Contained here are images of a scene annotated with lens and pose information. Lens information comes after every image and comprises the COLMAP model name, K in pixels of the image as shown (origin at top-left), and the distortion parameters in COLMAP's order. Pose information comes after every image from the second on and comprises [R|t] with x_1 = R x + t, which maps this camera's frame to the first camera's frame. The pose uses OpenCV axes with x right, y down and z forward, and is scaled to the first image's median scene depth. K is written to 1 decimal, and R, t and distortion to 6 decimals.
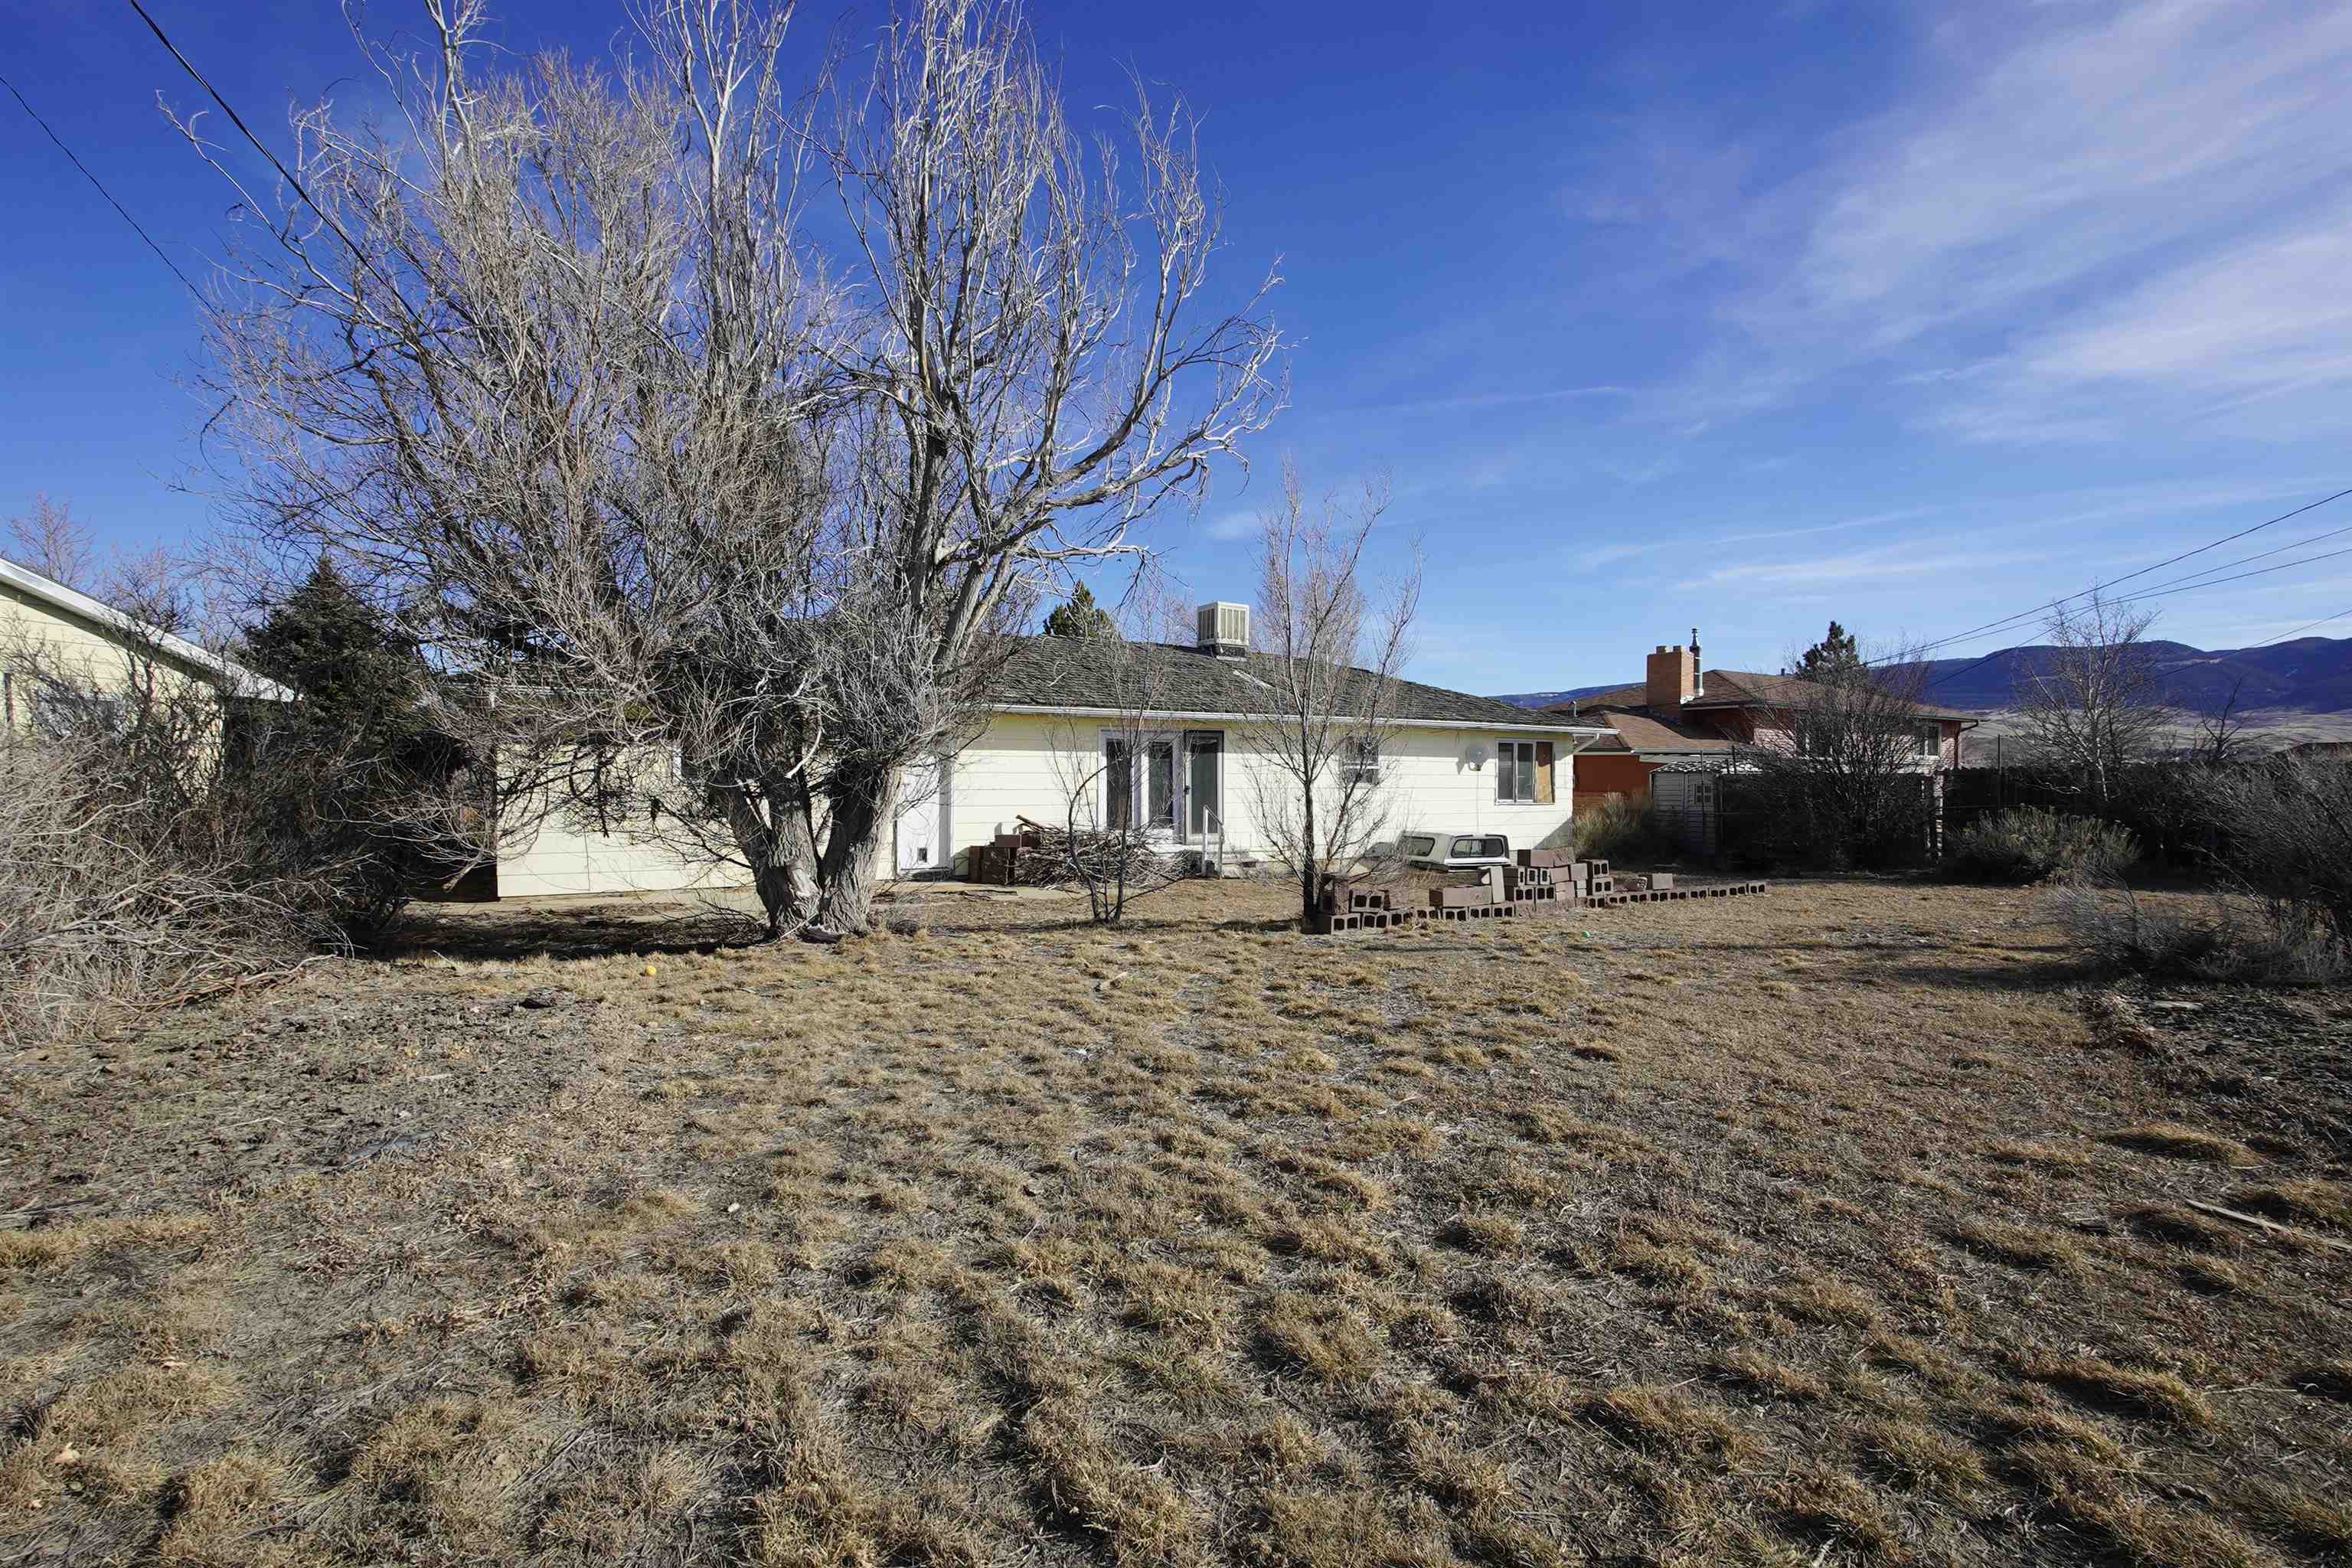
lens RADIAL K [[1080.3, 0, 1174.3], [0, 1080.3, 788.7], [0, 0, 1]] dist [-0.026789, 0.013732]
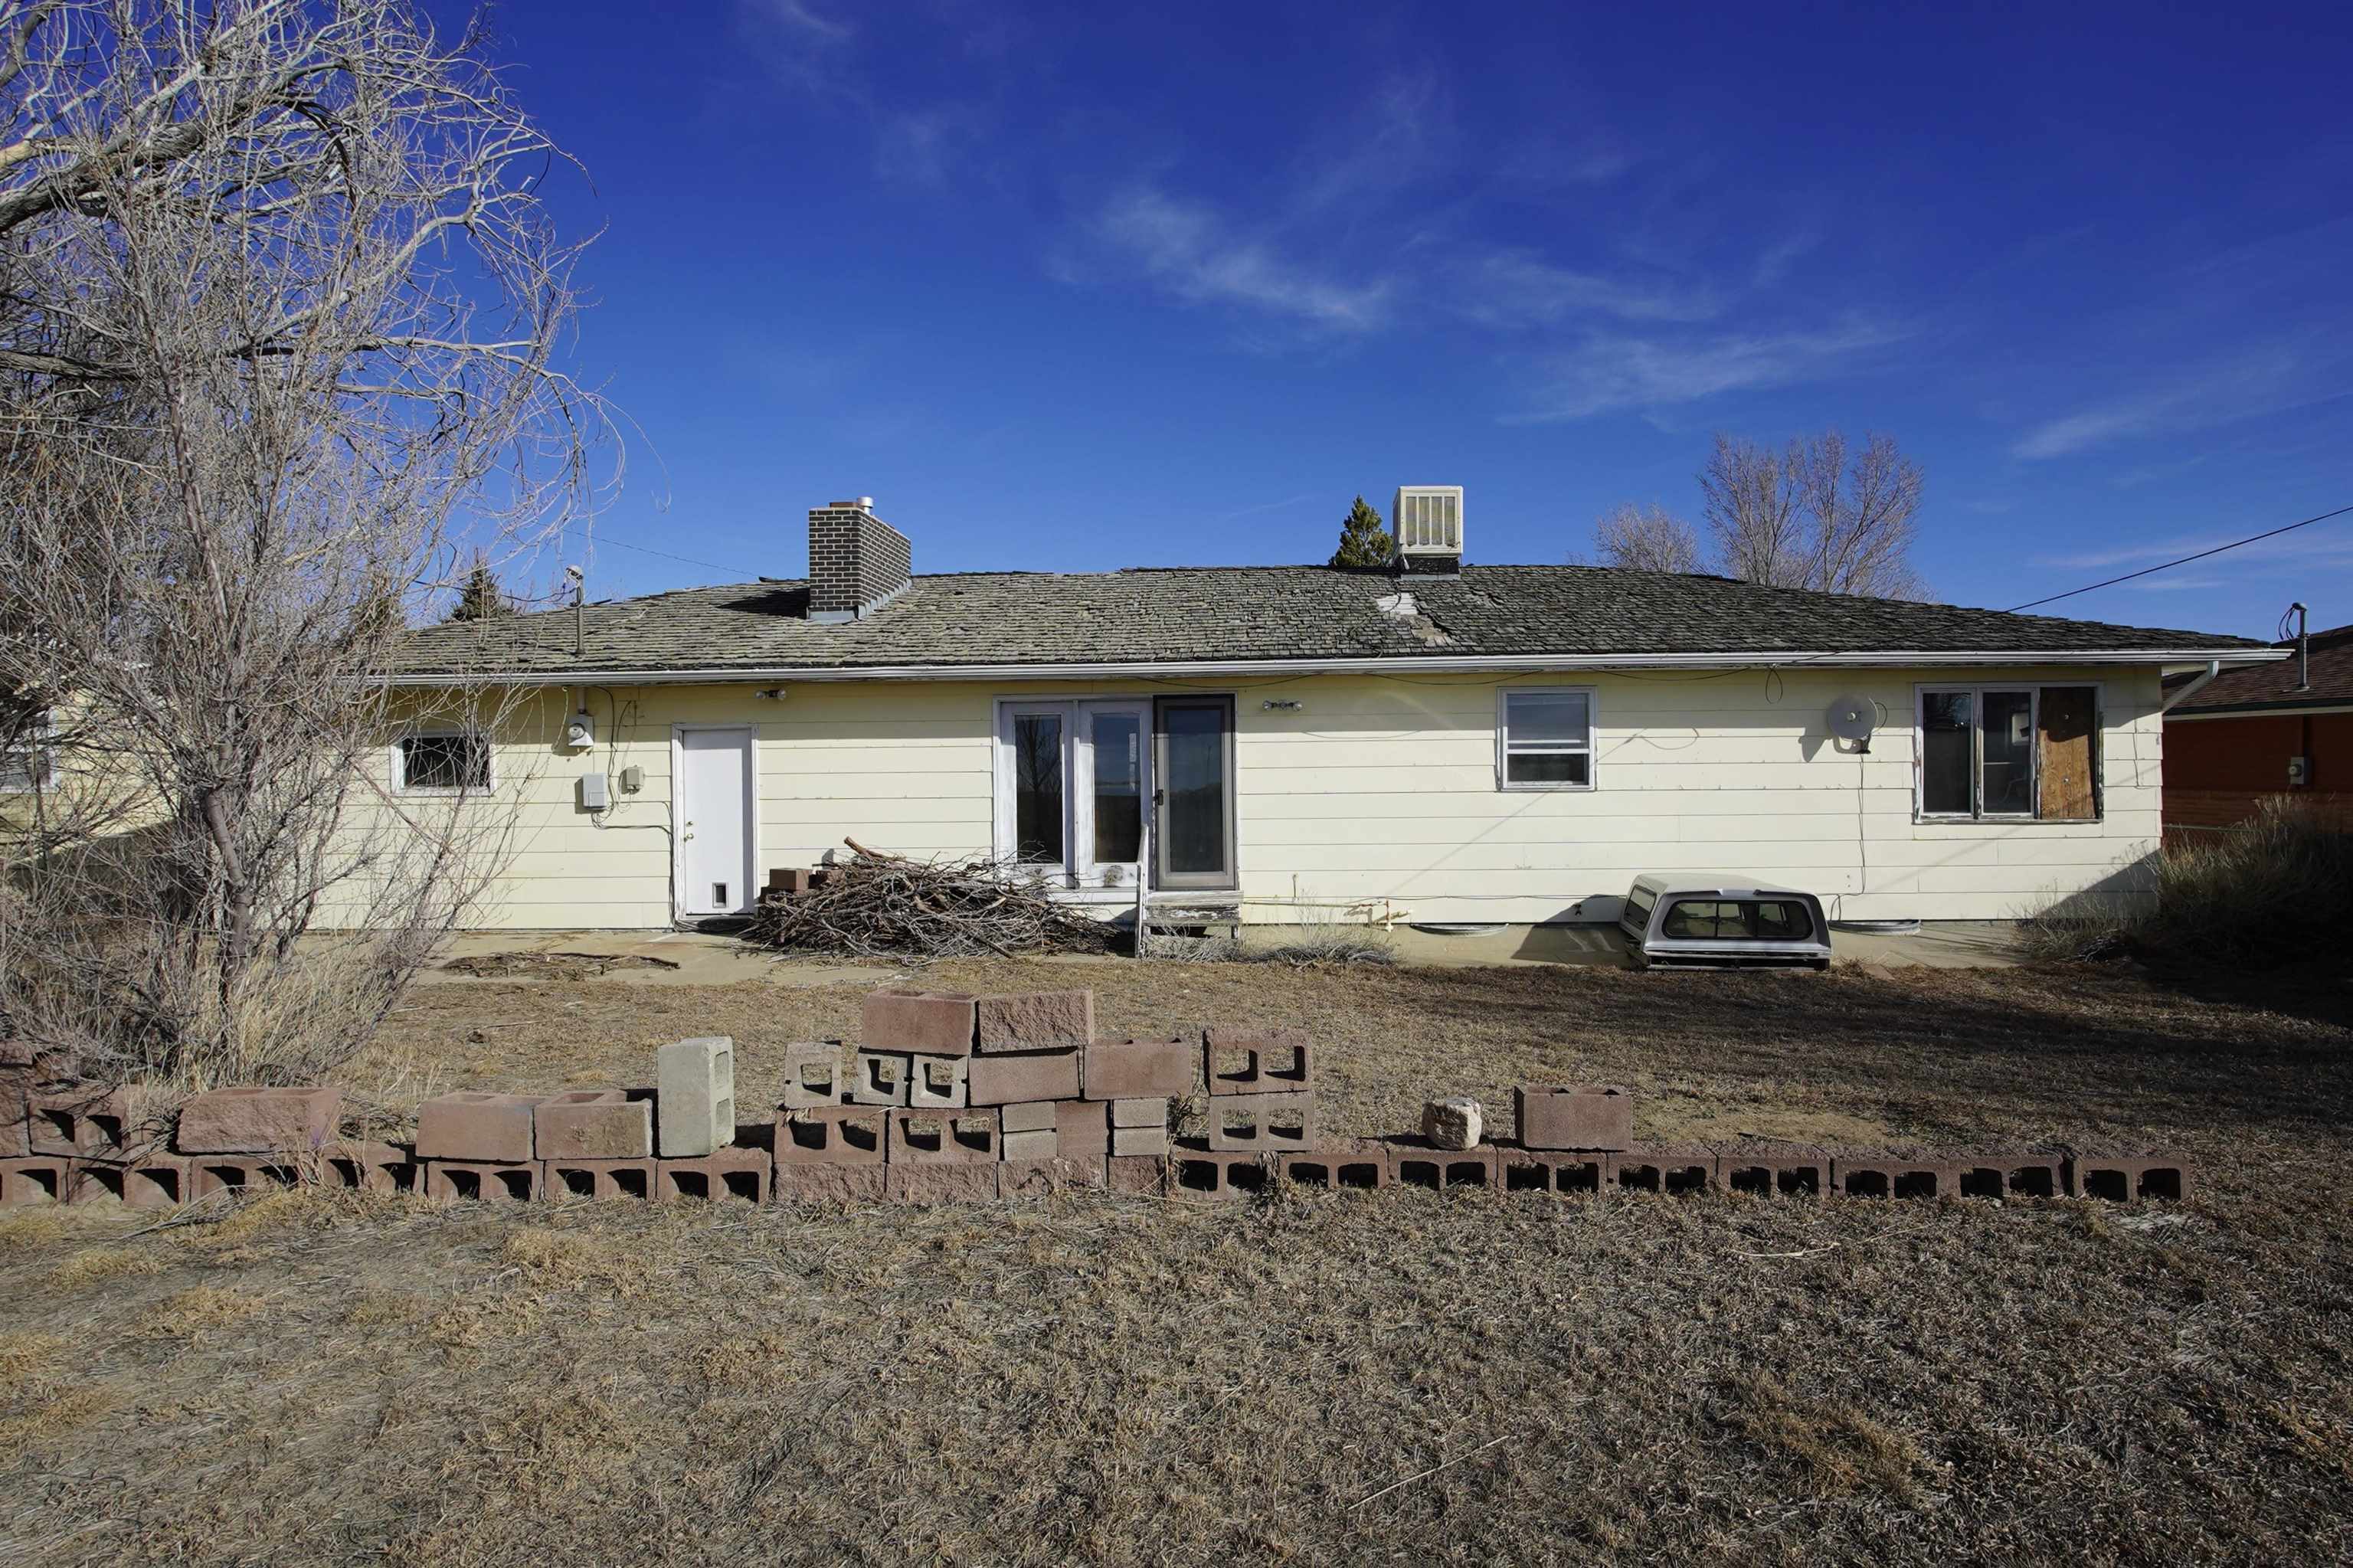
lens RADIAL K [[1155.1, 0, 1221.4], [0, 1155.1, 811.7], [0, 0, 1]] dist [-0.015442, 0.006600]
pose [[0.840818, 0.004530, -0.541298, 0.342241], [0.007739, 0.999762, 0.020387, -0.003283], [0.541262, -0.021331, 0.840583, 0.430293]]
